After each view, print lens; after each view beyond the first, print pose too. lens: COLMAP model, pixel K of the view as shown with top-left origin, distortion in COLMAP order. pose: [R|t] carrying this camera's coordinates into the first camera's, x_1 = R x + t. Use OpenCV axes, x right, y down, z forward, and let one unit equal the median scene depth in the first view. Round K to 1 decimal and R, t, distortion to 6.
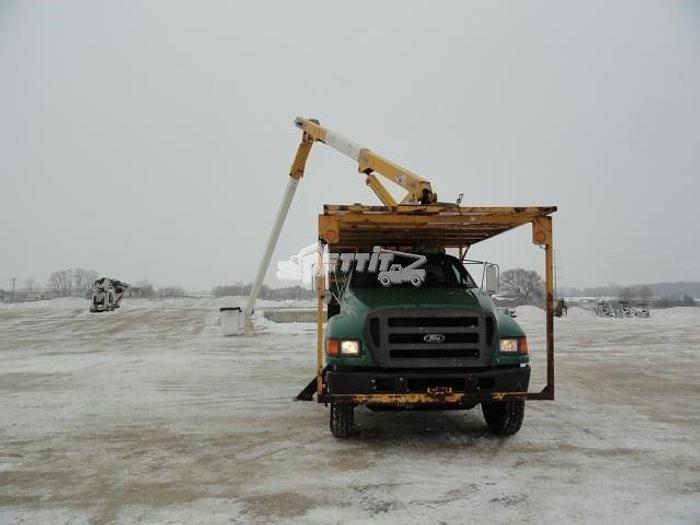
lens RADIAL K [[487.7, 0, 350.0], [0, 487.7, 262.5], [0, 0, 1]] dist [-0.003357, 0.005830]
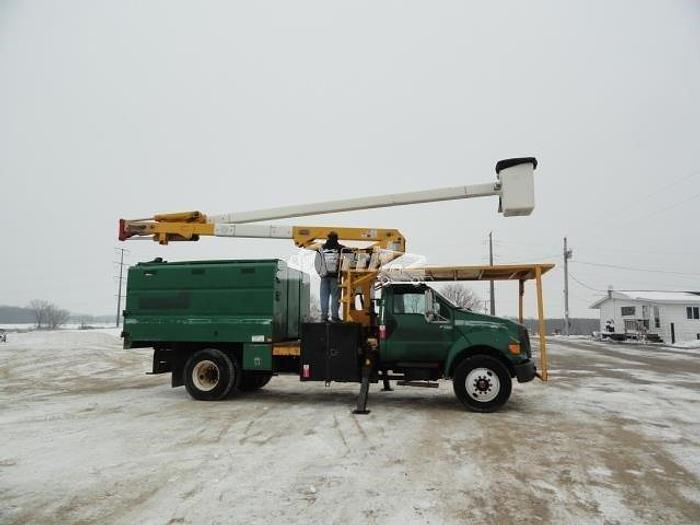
lens RADIAL K [[487.7, 0, 350.0], [0, 487.7, 262.5], [0, 0, 1]] dist [-0.003357, 0.005830]
pose [[0.245977, 0.127858, 0.960806, -1.788416], [-0.077180, 0.990698, -0.112077, 0.118804], [-0.966198, -0.046587, 0.253557, 1.182846]]
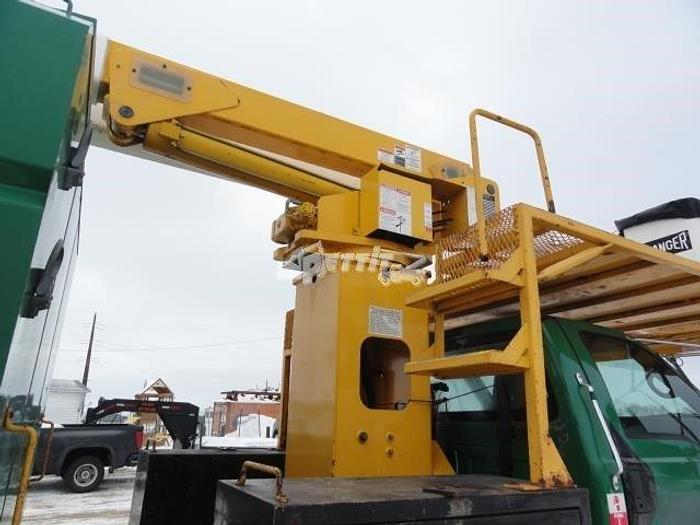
lens RADIAL K [[487.7, 0, 350.0], [0, 487.7, 262.5], [0, 0, 1]] dist [-0.003357, 0.005830]
pose [[-0.459699, 0.275117, 0.844386, -0.304938], [-0.087555, 0.932132, -0.351374, 0.122439], [-0.883748, -0.235457, -0.404412, 1.886345]]
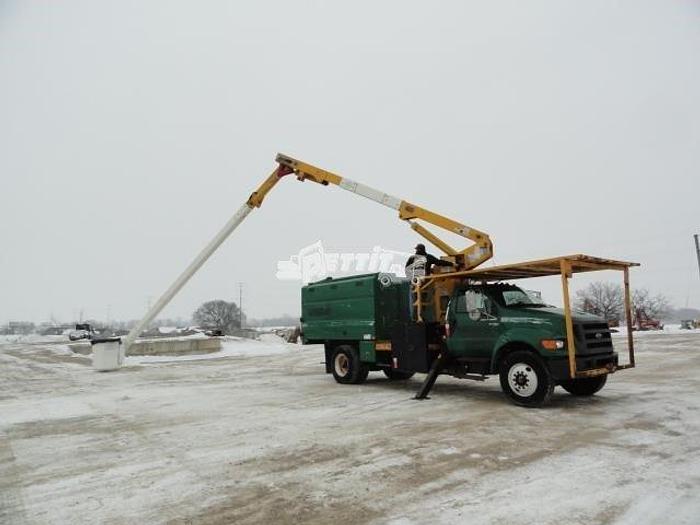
lens RADIAL K [[487.7, 0, 350.0], [0, 487.7, 262.5], [0, 0, 1]] dist [-0.003357, 0.005830]
pose [[0.805256, 0.057662, 0.590117, -1.534263], [-0.019092, 0.997266, -0.071393, 0.037844], [-0.592620, 0.046222, 0.804155, 0.132904]]
